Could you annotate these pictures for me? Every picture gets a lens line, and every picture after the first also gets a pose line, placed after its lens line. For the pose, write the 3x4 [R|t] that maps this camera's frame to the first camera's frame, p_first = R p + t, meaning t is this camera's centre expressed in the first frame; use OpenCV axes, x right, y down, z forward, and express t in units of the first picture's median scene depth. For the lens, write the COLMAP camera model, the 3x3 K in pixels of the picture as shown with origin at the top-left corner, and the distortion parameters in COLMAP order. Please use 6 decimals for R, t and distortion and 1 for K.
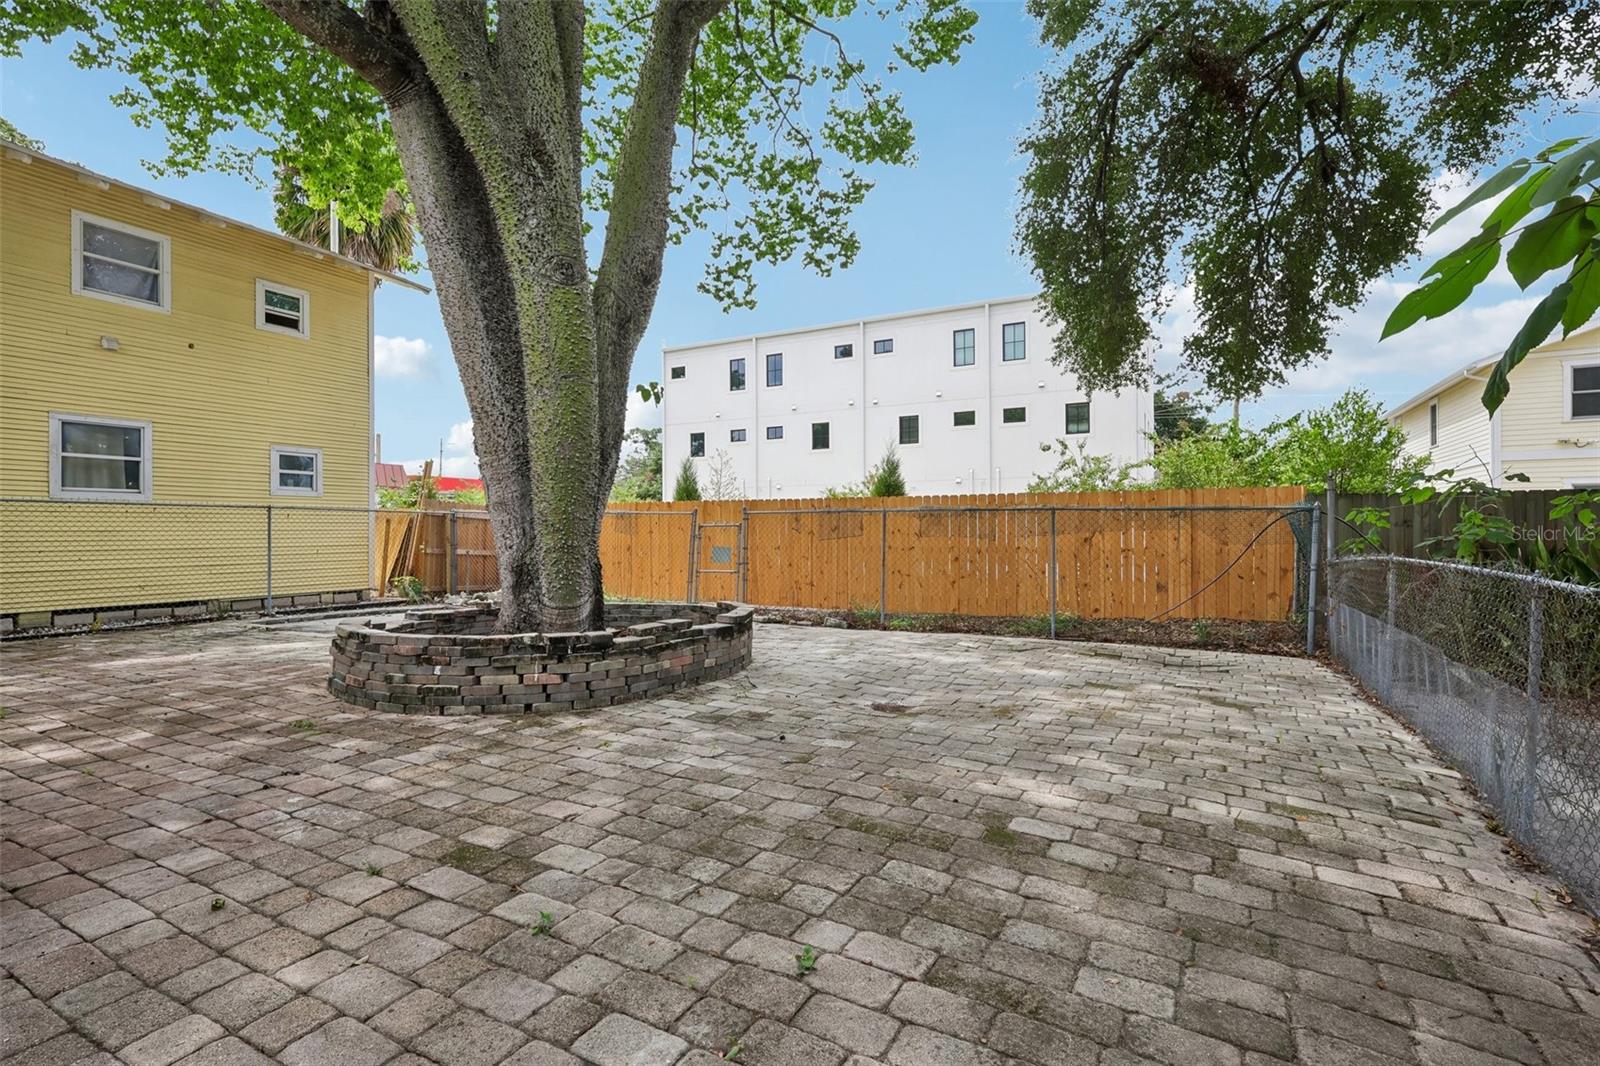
lens RADIAL K [[767.3, 0, 800.3], [0, 767.3, 535.4], [0, 0, 1]] dist [-0.000768, 0.000795]
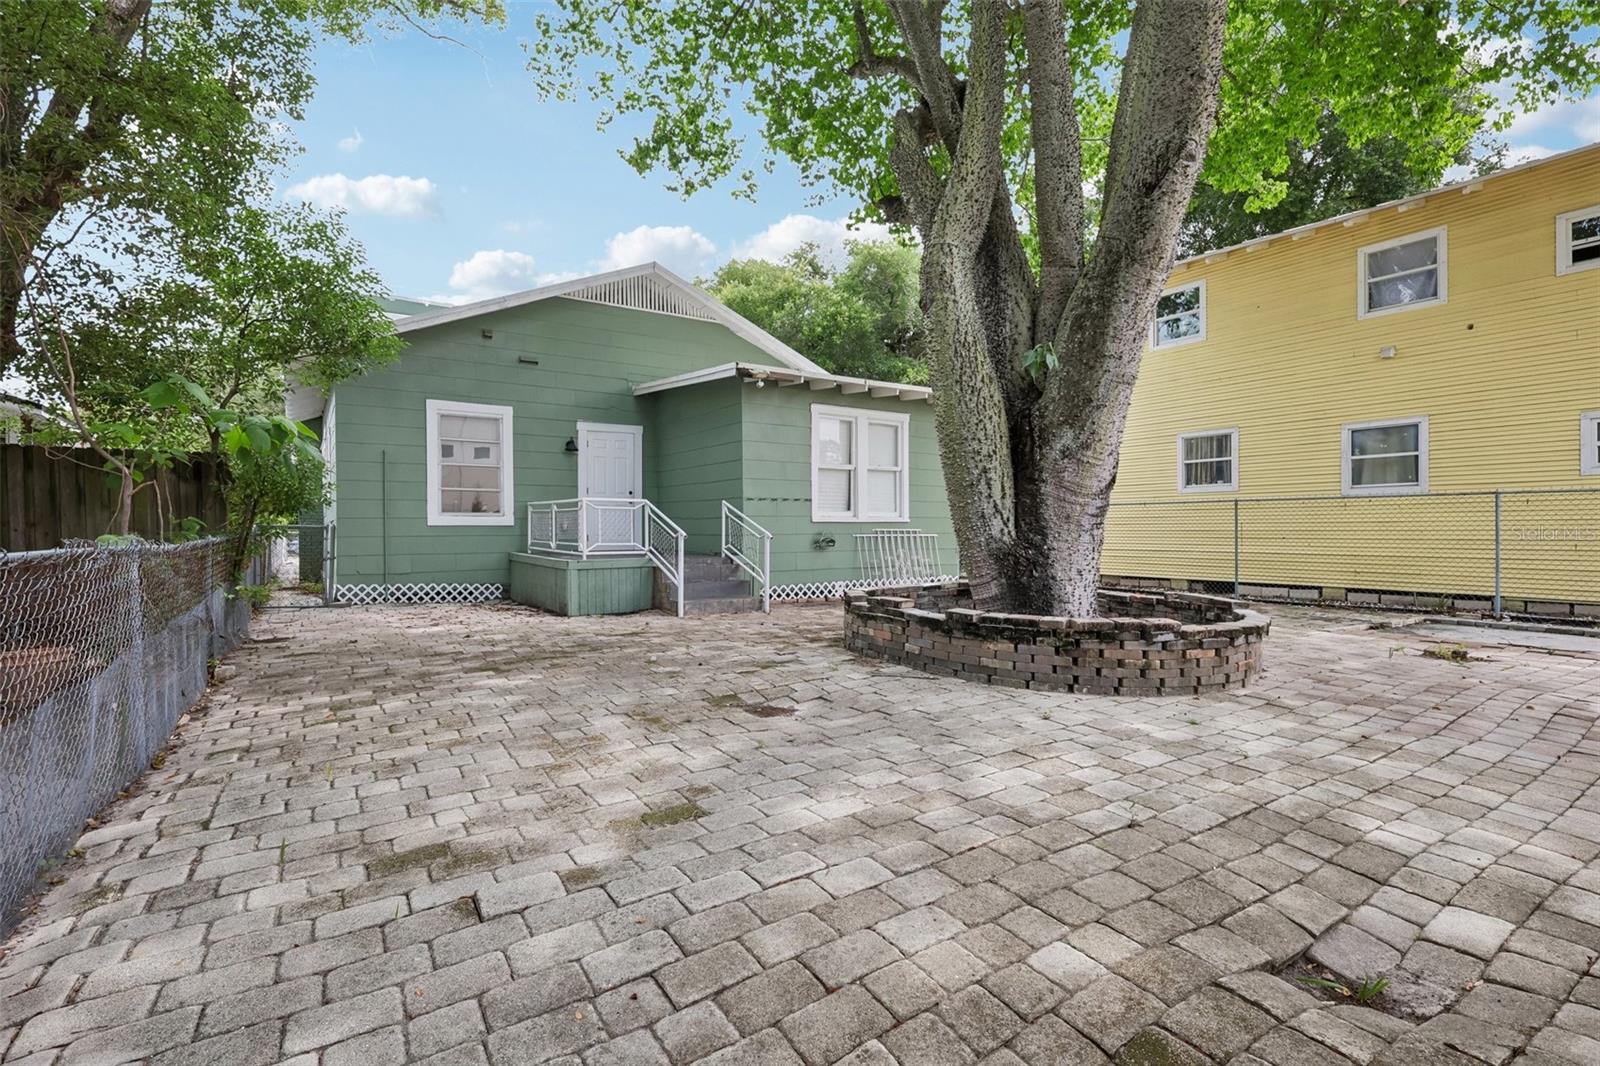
lens RADIAL K [[767.3, 0, 801.1], [0, 767.3, 526.7], [0, 0, 1]] dist [-0.000768, 0.000795]
pose [[-0.500040, -0.002052, -0.866000, 0.473745], [-0.006185, 0.999980, 0.001202, 0.005234], [0.865980, 0.005958, -0.500043, 0.804709]]
